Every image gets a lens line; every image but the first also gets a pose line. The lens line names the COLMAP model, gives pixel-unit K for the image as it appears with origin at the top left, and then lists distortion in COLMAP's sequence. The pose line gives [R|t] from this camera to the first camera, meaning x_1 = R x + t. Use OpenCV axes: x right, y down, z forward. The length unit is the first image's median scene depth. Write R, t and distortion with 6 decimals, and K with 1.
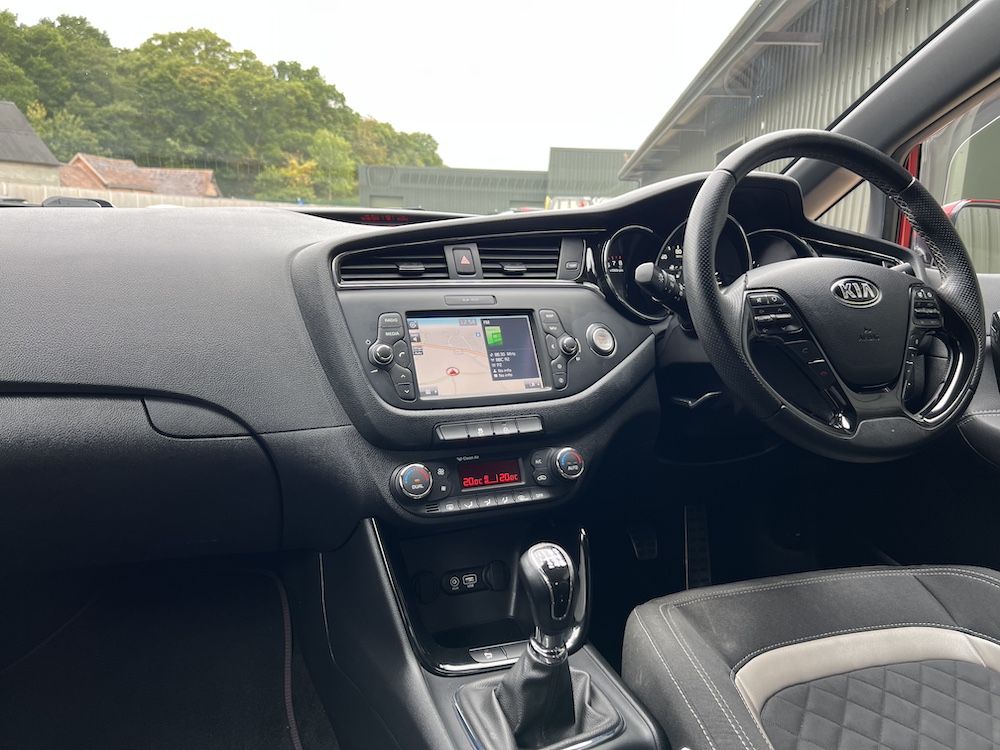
lens RADIAL K [[768.7, 0, 505.9], [0, 768.7, 375.0], [0, 0, 1]] dist [0.035485, -0.043284]
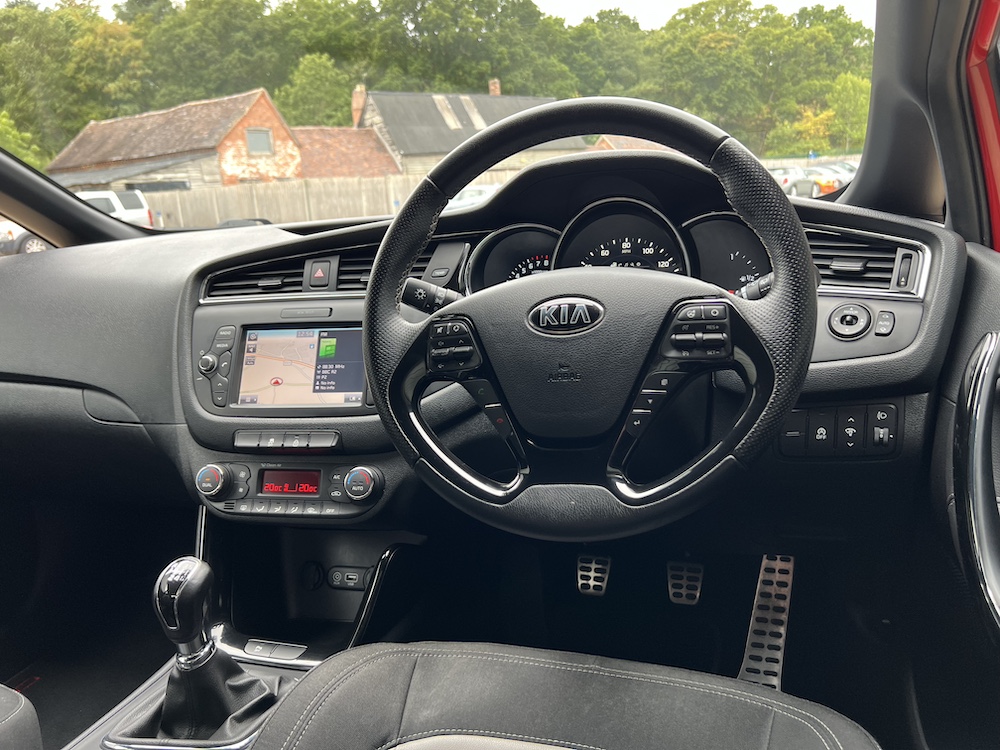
lens RADIAL K [[768.7, 0, 496.5], [0, 768.7, 372.0], [0, 0, 1]] dist [0.035485, -0.043284]
pose [[0.797071, 0.059744, -0.600924, 0.737745], [-0.032230, 0.997885, 0.056459, -0.079781], [0.603026, -0.025634, 0.797310, 0.303189]]
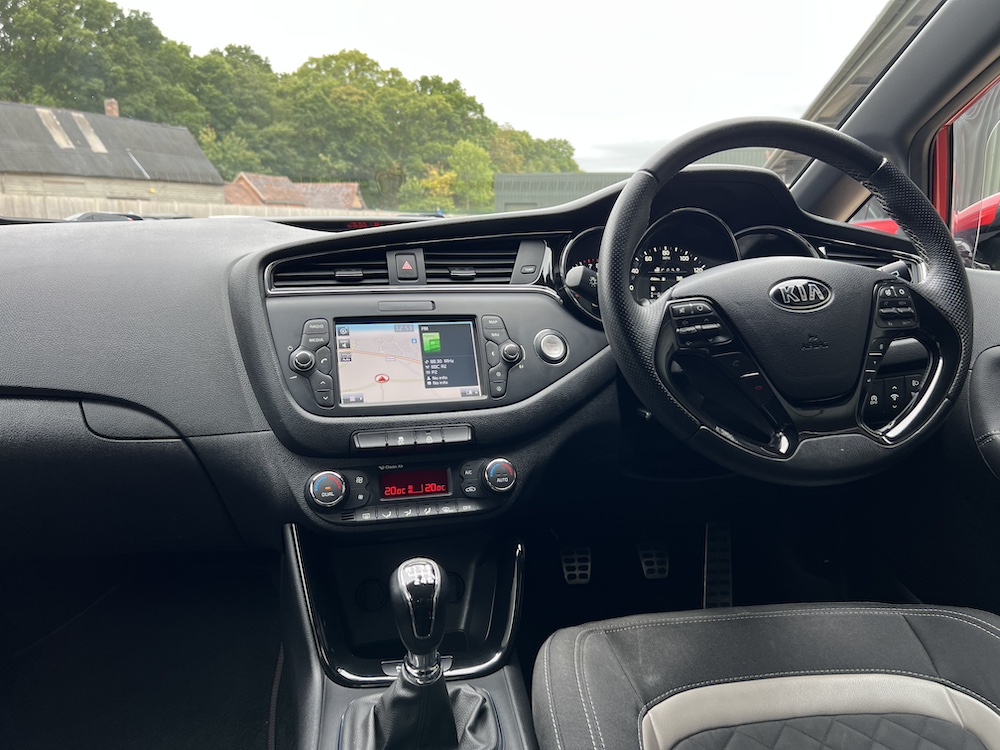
lens RADIAL K [[768.7, 0, 503.0], [0, 768.7, 376.9], [0, 0, 1]] dist [0.035485, -0.043284]
pose [[0.983959, 0.010591, -0.178078, 0.235736], [-0.011348, 0.999930, -0.003230, -0.004708], [0.178032, 0.005199, 0.984011, 0.050624]]
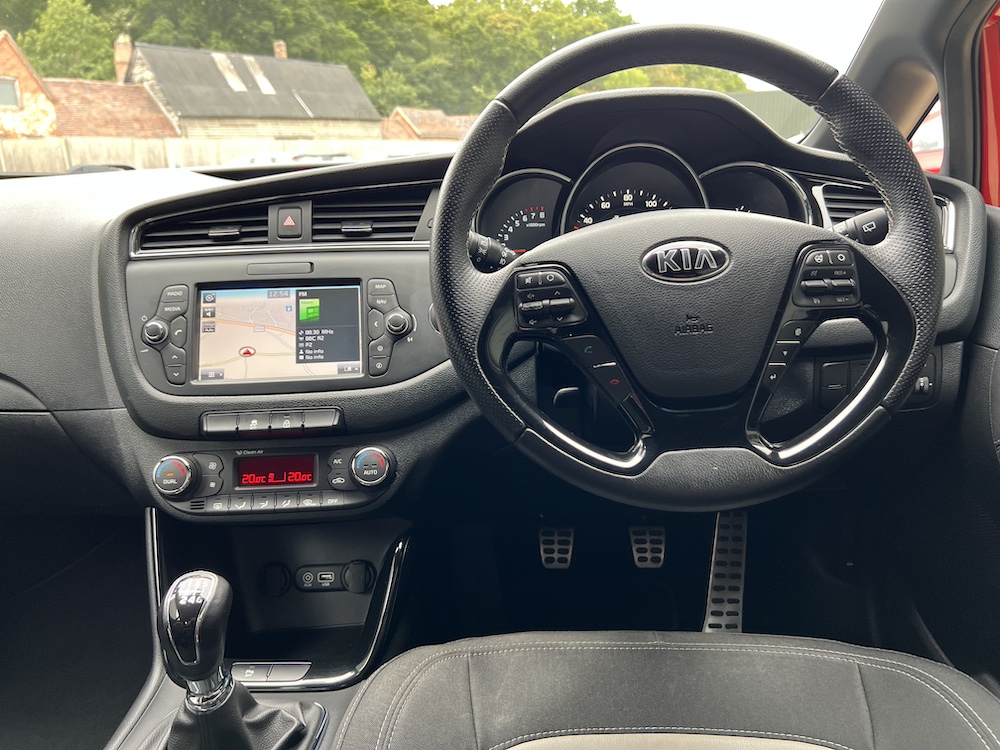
lens RADIAL K [[768.7, 0, 505.3], [0, 768.7, 373.0], [0, 0, 1]] dist [0.035485, -0.043284]
pose [[0.930447, 0.048453, -0.363209, 0.477993], [-0.020113, 0.996478, 0.081407, -0.052827], [0.365875, -0.068440, 0.928144, 0.261012]]
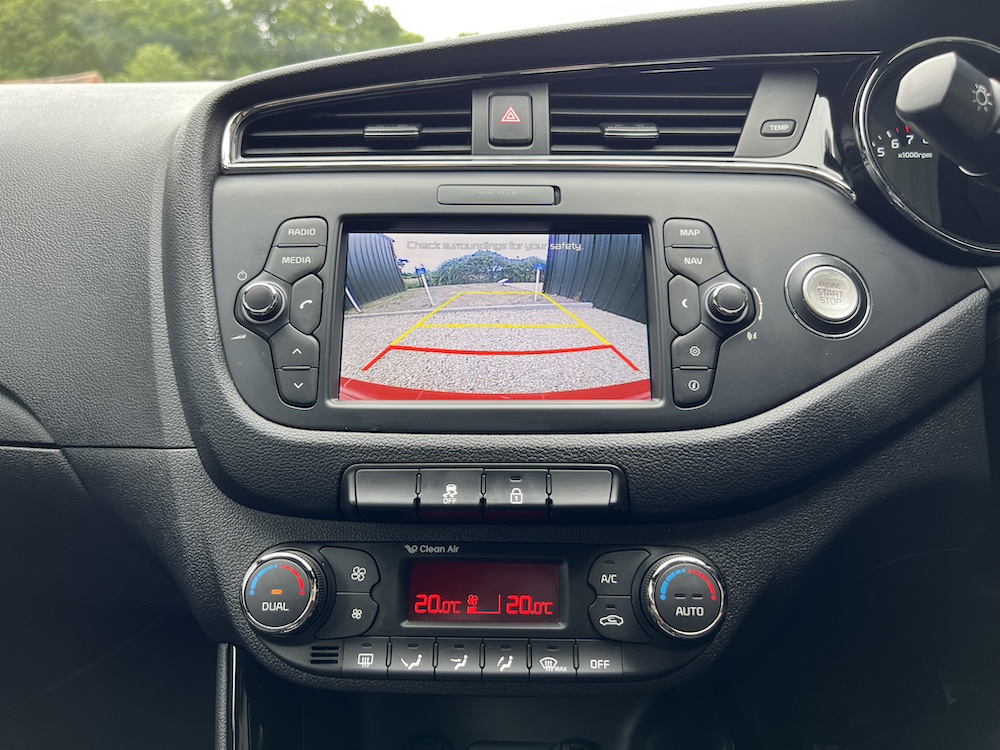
lens RADIAL K [[768.7, 0, 504.9], [0, 768.7, 373.7], [0, 0, 1]] dist [0.035485, -0.043284]
pose [[0.901420, 0.064691, -0.428084, 0.149048], [-0.059922, 0.997899, 0.024622, -0.003407], [0.428778, 0.003457, 0.903403, 0.553514]]
